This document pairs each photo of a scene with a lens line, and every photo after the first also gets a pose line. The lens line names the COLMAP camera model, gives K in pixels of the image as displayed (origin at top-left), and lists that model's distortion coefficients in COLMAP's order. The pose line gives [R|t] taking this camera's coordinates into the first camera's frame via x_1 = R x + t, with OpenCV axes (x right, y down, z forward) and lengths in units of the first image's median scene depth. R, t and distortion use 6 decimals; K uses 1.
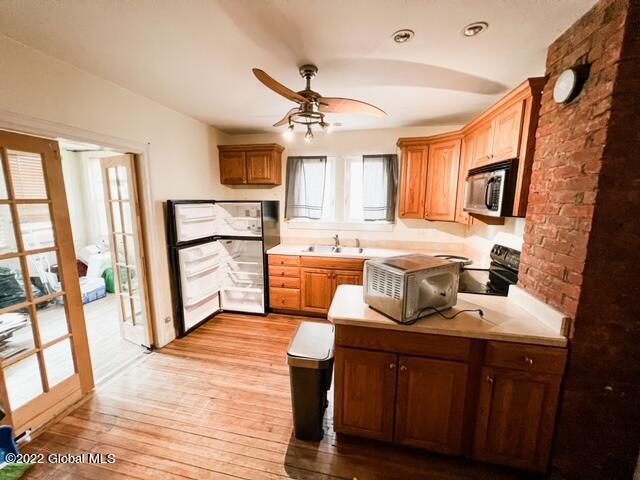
lens RADIAL K [[256.0, 0, 316.7], [0, 256.0, 240.0], [0, 0, 1]] dist [-0.002491, 0.000737]
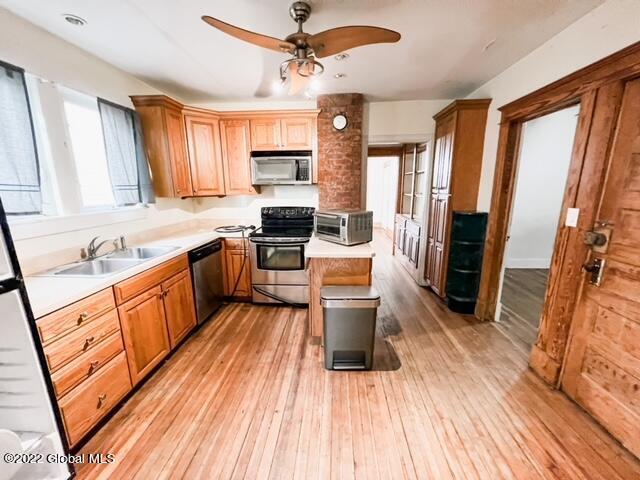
lens RADIAL K [[256.0, 0, 319.2], [0, 256.0, 238.9], [0, 0, 1]] dist [-0.002491, 0.000737]
pose [[-0.141208, -0.206959, 0.968106, -0.569551], [0.168729, 0.958565, 0.229530, -0.066170], [-0.975495, 0.195759, -0.100437, 0.651453]]
